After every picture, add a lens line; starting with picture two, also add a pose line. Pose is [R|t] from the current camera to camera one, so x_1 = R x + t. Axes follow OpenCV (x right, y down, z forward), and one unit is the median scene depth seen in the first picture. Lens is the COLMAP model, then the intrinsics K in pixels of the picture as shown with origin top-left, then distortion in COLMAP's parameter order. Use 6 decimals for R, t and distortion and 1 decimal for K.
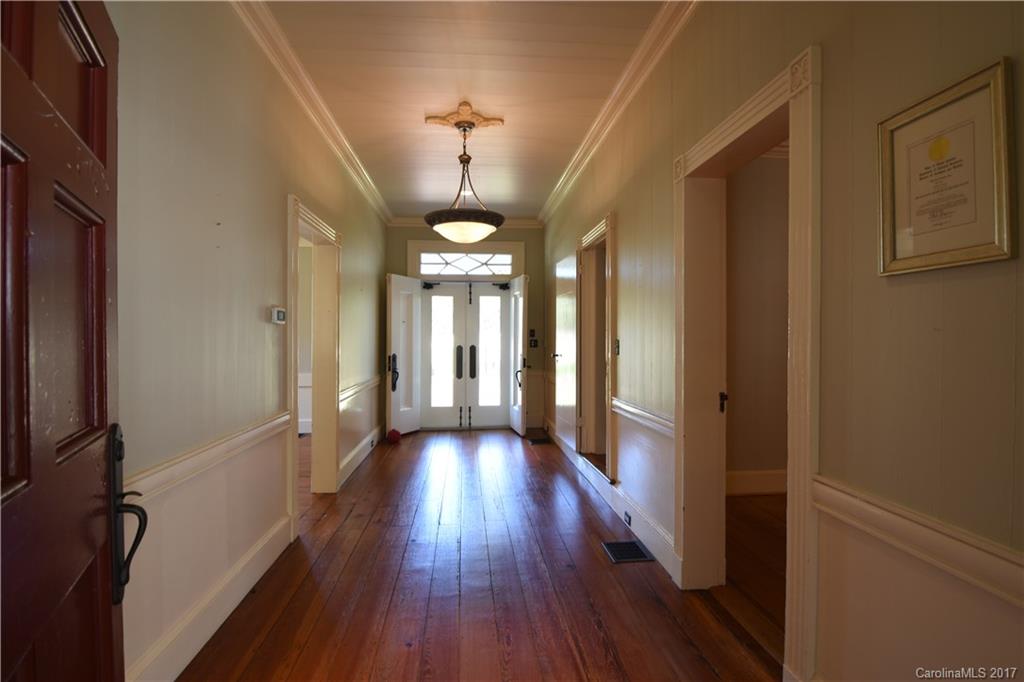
lens RADIAL K [[488.7, 0, 514.3], [0, 488.7, 338.2], [0, 0, 1]] dist [-0.000078, 0.000019]
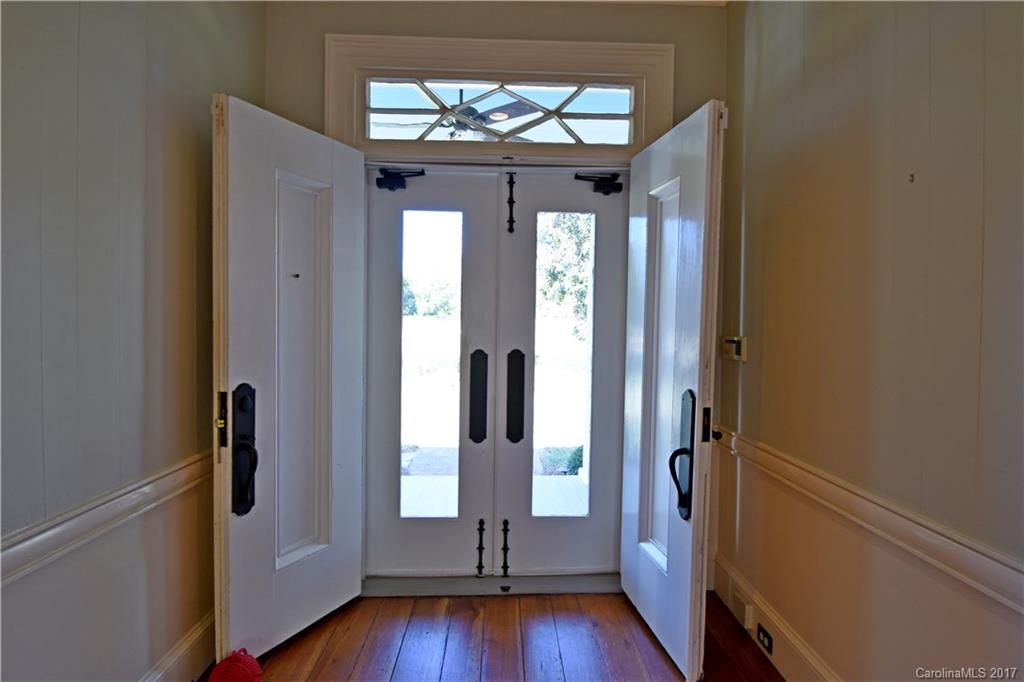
lens RADIAL K [[488.7, 0, 511.1], [0, 488.7, 342.8], [0, 0, 1]] dist [-0.000078, 0.000019]
pose [[0.998271, 0.013875, -0.057112, -0.068733], [-0.012048, 0.999408, 0.032211, -0.001736], [0.057525, -0.031467, 0.997848, 0.648786]]
